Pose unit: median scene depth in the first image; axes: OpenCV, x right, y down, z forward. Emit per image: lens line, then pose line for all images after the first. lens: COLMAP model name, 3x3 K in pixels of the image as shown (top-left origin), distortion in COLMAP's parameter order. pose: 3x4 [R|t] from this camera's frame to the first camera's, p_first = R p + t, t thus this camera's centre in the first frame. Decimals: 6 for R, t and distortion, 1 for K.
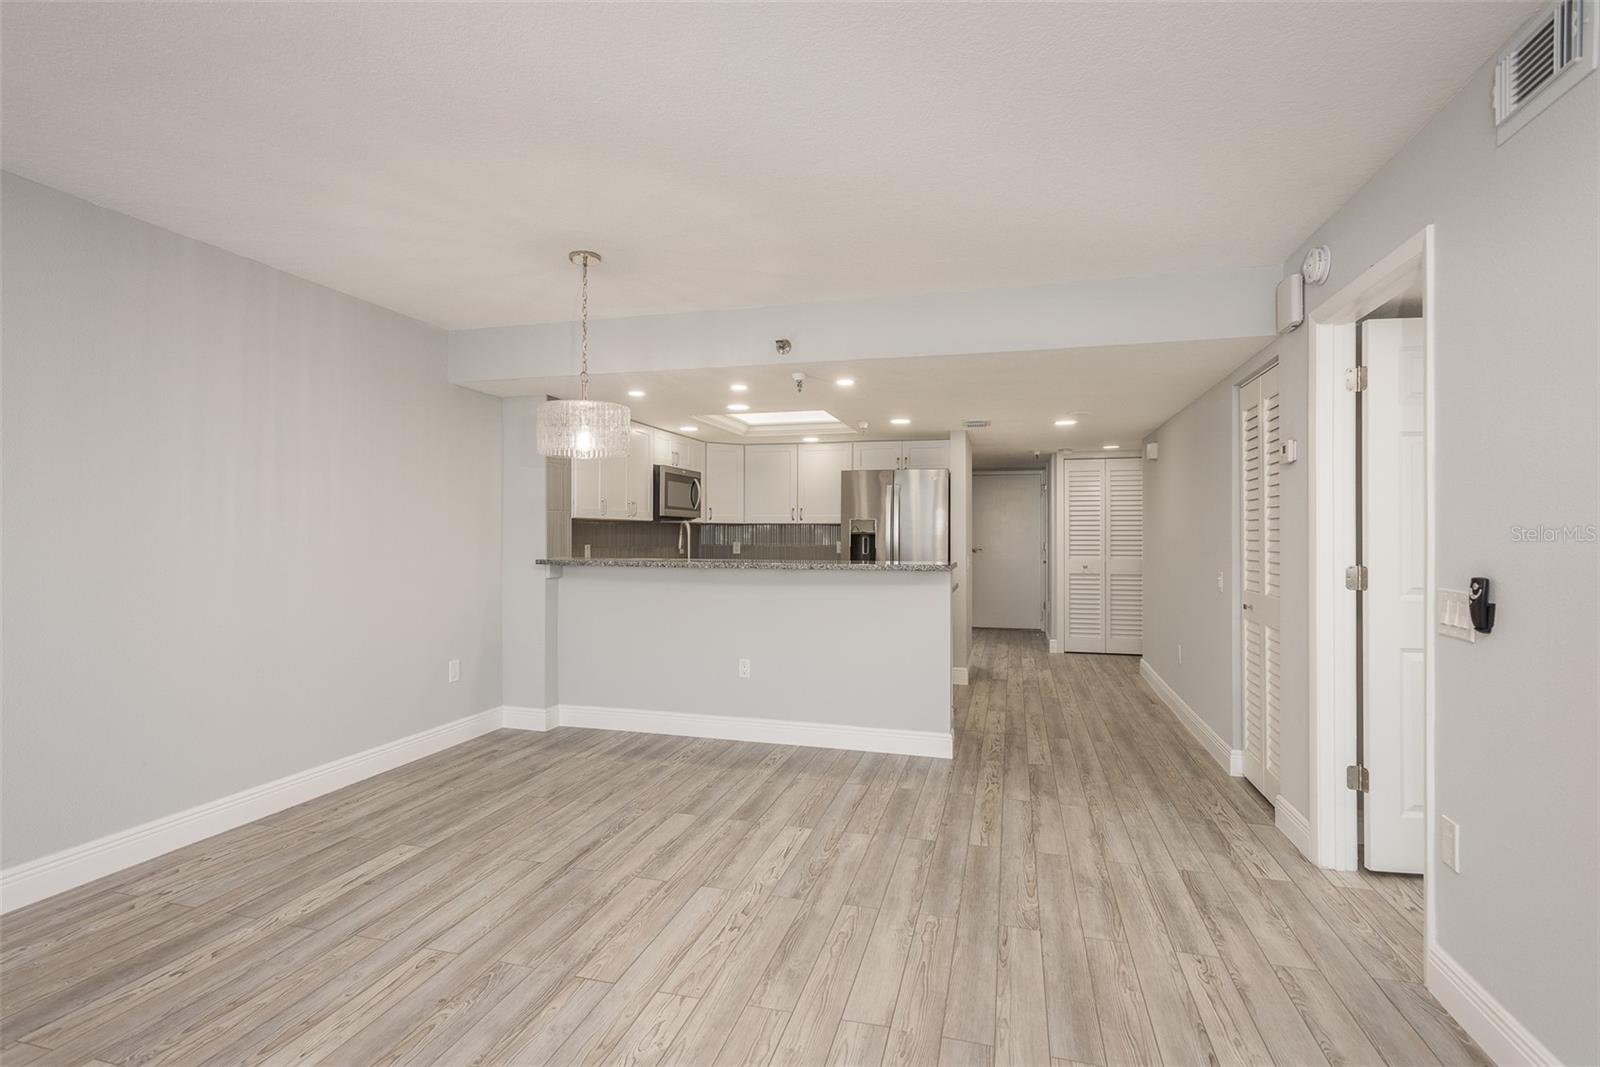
lens RADIAL K [[764.9, 0, 800.0], [0, 764.9, 533.5], [0, 0, 1]] dist [0.001601, 0.000002]
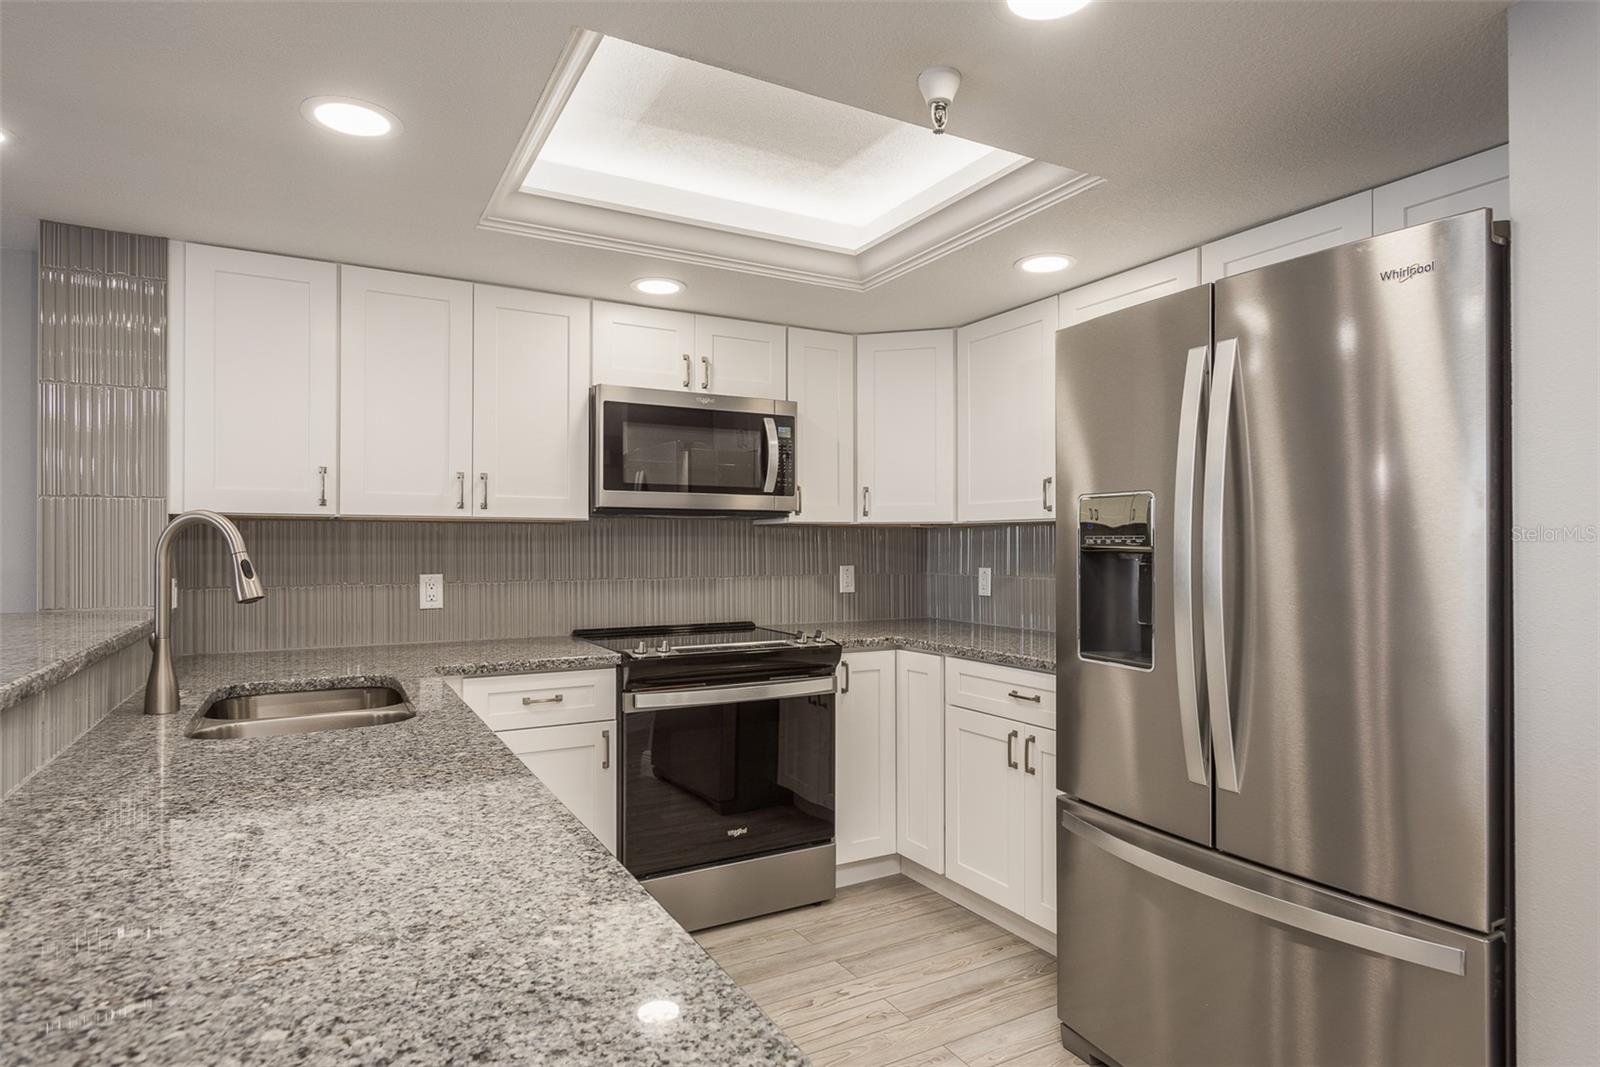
lens RADIAL K [[839.2, 0, 800.0], [0, 839.2, 533.5], [0, 0, 1]] dist [0.000078, 0.000030]
pose [[0.709814, -0.007943, -0.704344, 0.204380], [0.004319, 0.999967, -0.006925, -0.005133], [0.704375, 0.001873, 0.709825, 0.713535]]
